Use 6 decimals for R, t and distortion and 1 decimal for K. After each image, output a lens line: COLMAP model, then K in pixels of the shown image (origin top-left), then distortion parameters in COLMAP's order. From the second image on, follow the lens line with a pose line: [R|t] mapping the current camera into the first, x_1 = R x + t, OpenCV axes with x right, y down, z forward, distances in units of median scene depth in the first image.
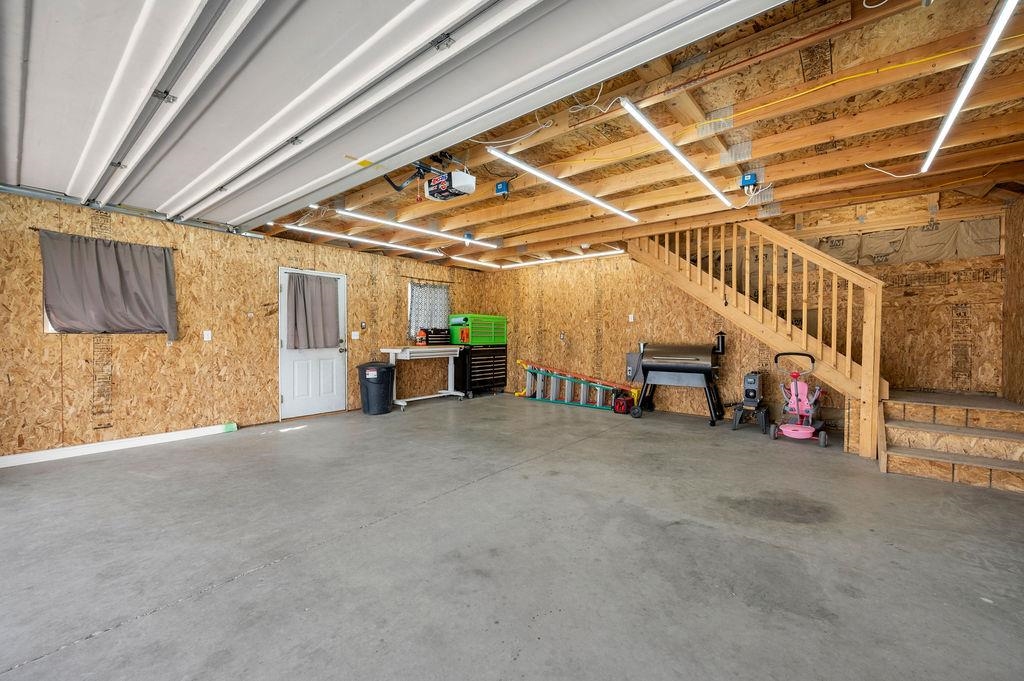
lens RADIAL K [[404.7, 0, 512.0], [0, 404.7, 340.5], [0, 0, 1]] dist [-0.000968, -0.000113]
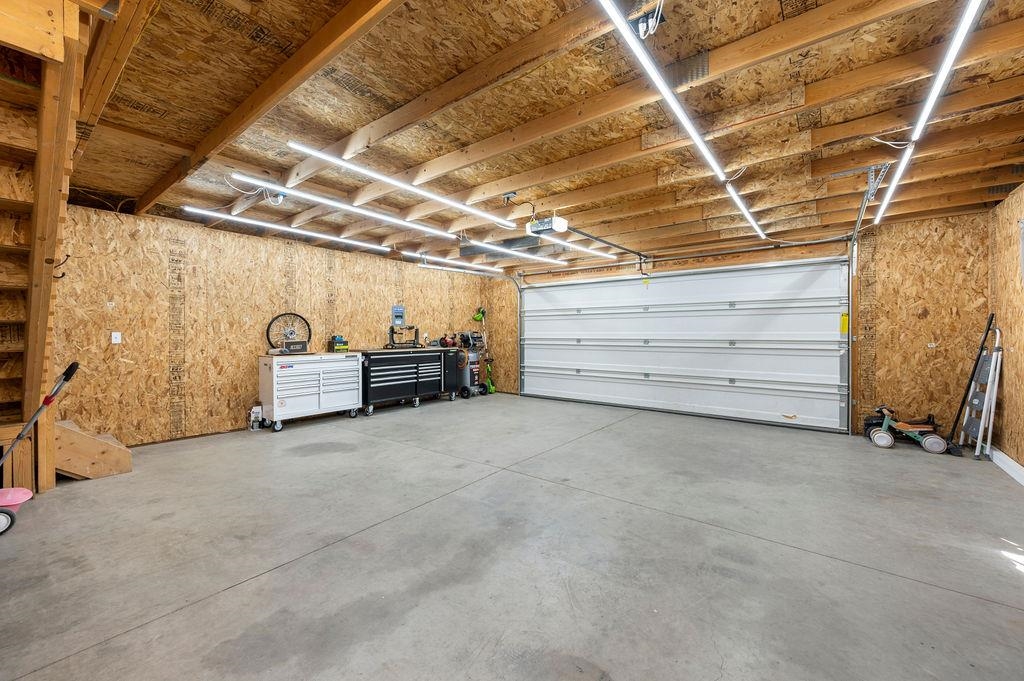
lens RADIAL K [[404.7, 0, 512.0], [0, 404.7, 340.5], [0, 0, 1]] dist [-0.000968, -0.000113]
pose [[-0.999816, -0.001469, -0.019109, -0.011631], [-0.002209, 0.999246, 0.038758, -0.040342], [0.019038, 0.038793, -0.999066, 1.995485]]
